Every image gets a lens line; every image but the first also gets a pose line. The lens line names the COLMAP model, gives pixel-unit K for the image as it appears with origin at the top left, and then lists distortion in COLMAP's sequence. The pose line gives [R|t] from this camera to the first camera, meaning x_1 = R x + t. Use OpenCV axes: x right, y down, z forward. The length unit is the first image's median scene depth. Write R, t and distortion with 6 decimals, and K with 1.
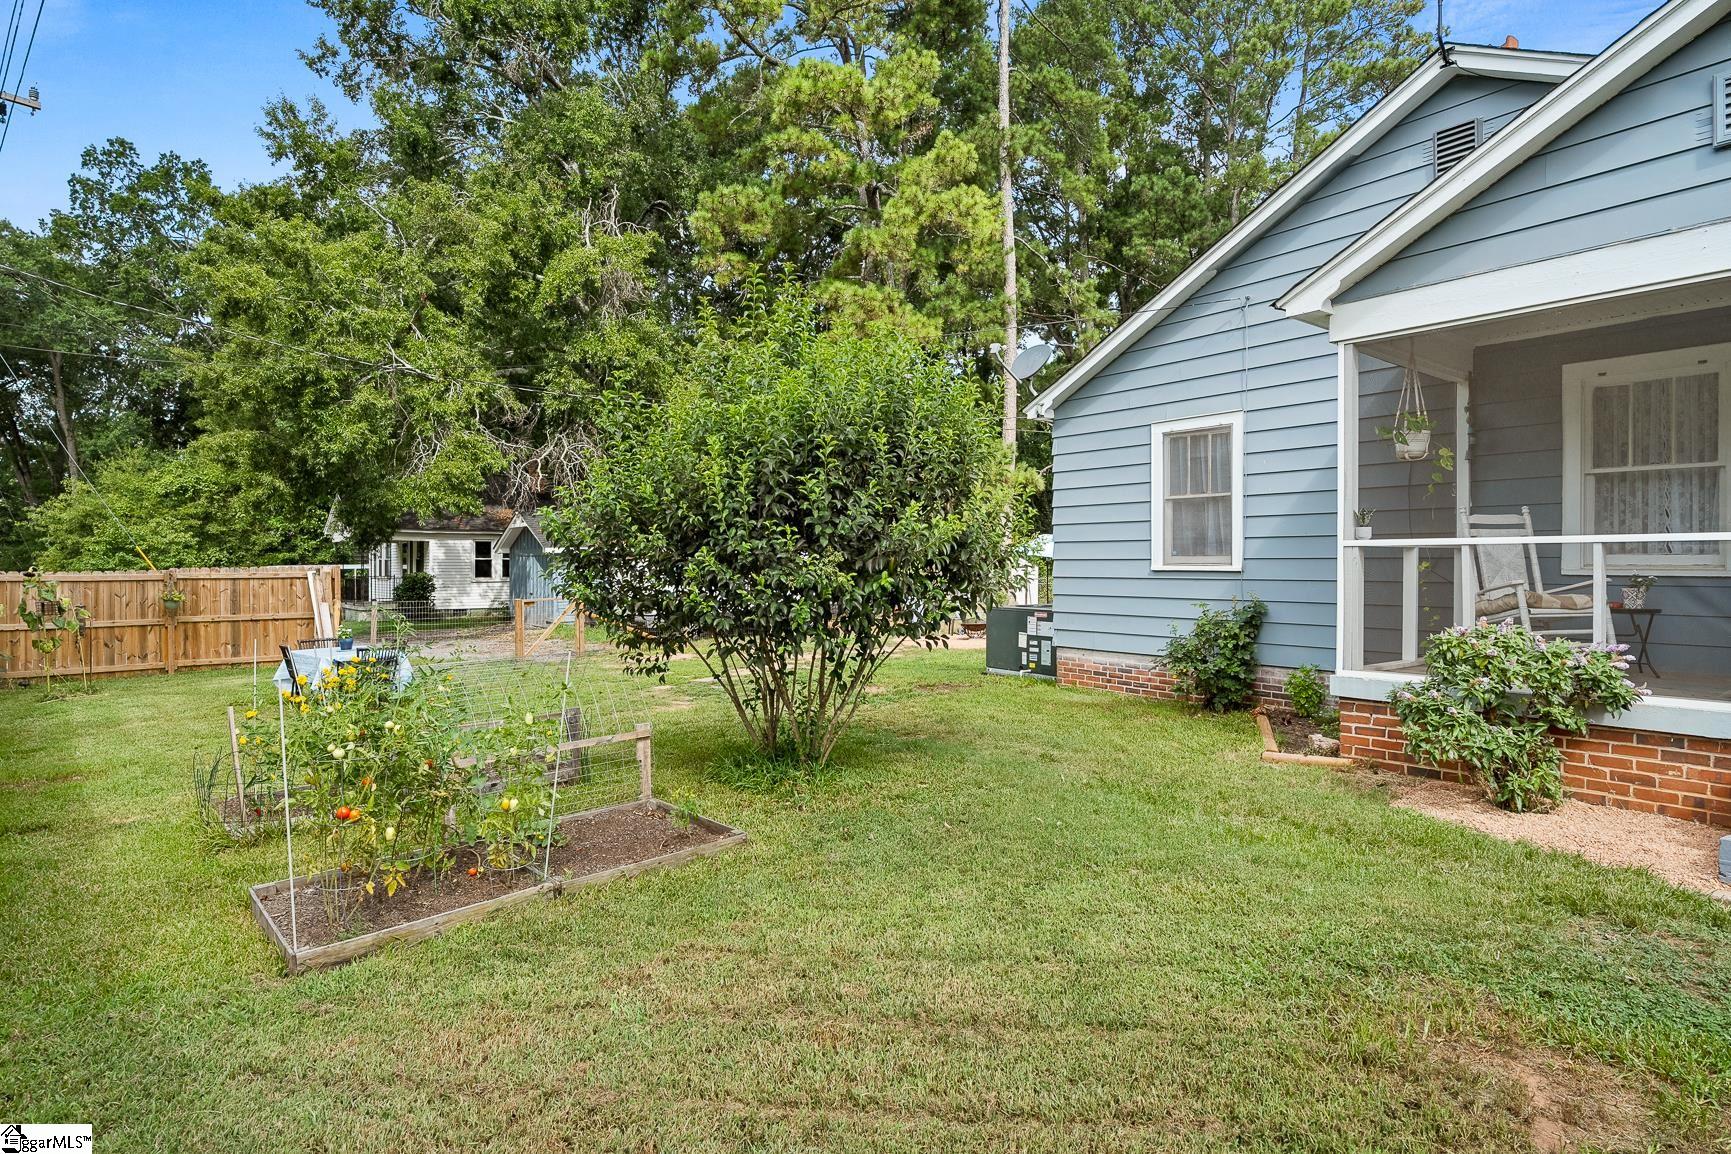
lens RADIAL K [[966.2, 0, 865.5], [0, 966.2, 577.0], [0, 0, 1]] dist [-0.001804, -0.000684]
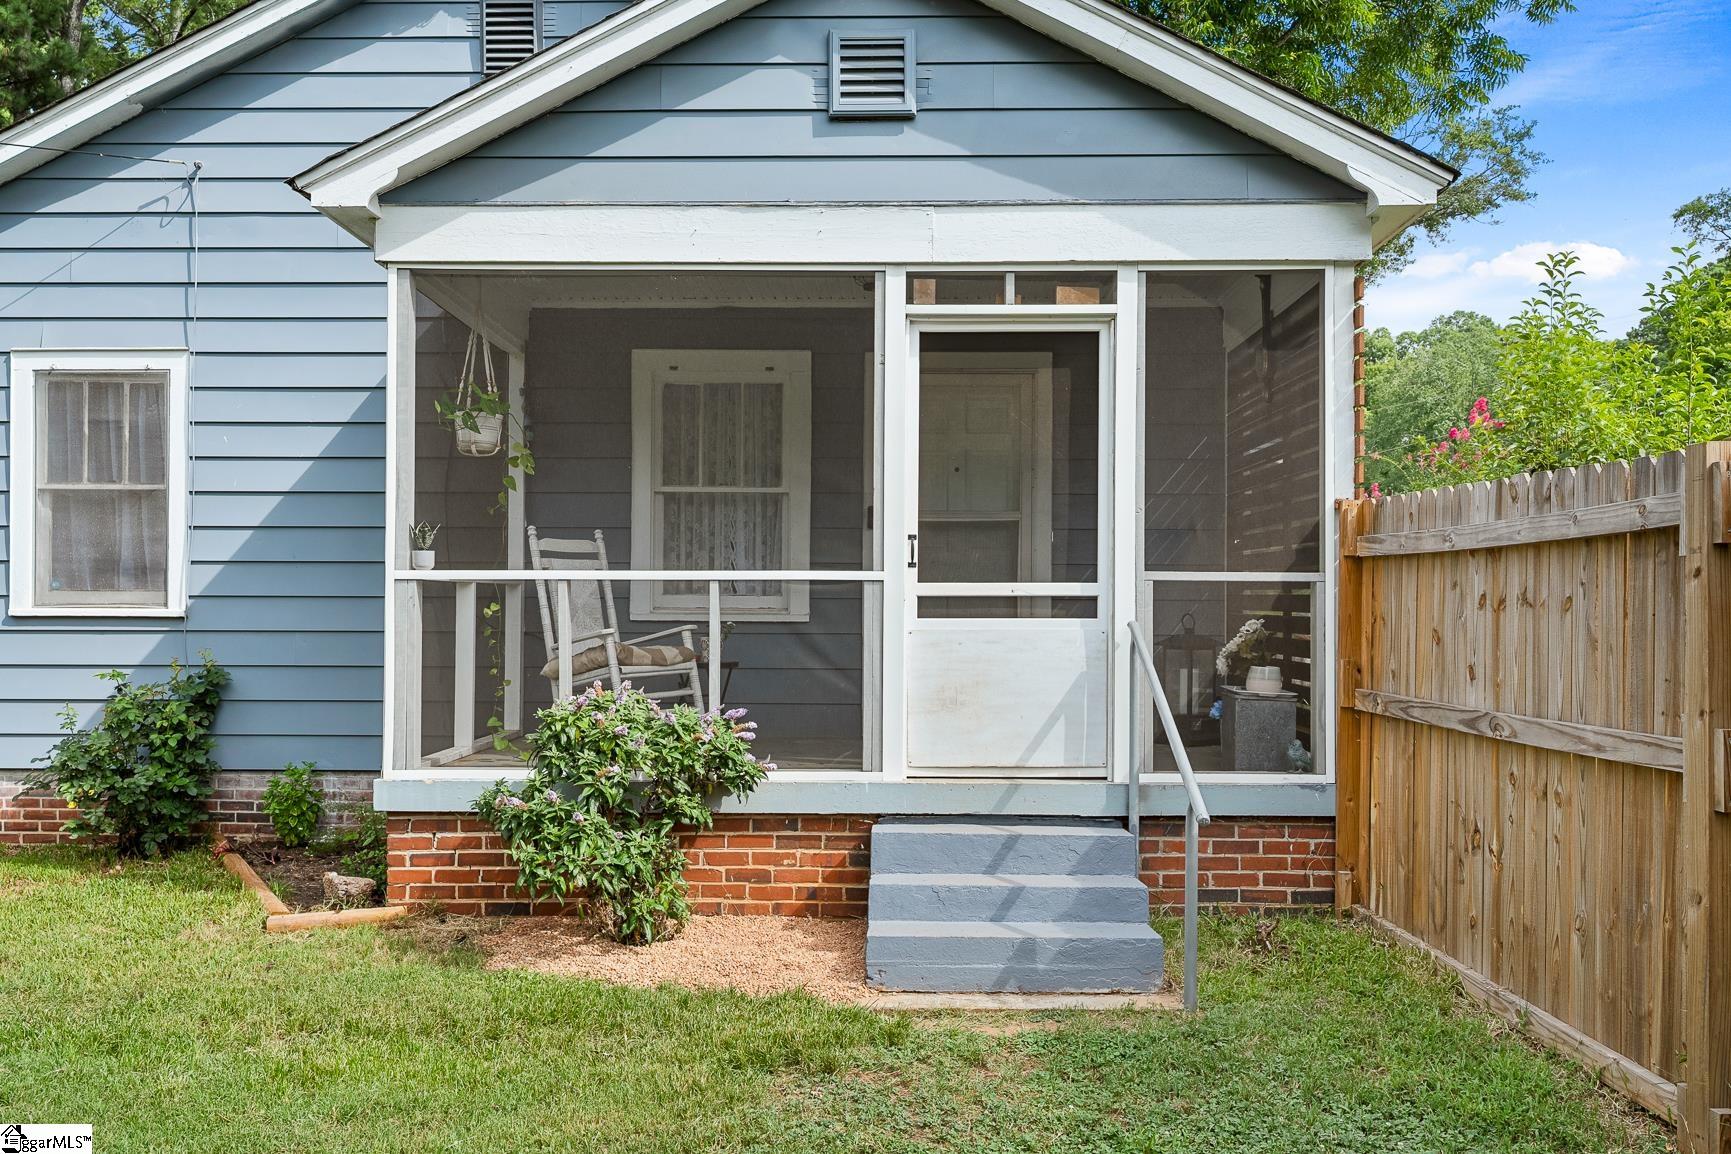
lens RADIAL K [[1413.8, 0, 865.7], [0, 1413.8, 603.5], [0, 0, 1]] dist [0.004005, 0.004122]
pose [[0.616419, 0.002336, 0.787415, -0.058251], [0.007110, 0.999938, -0.008532, -0.005214], [-0.787386, 0.010858, 0.616364, 0.163647]]
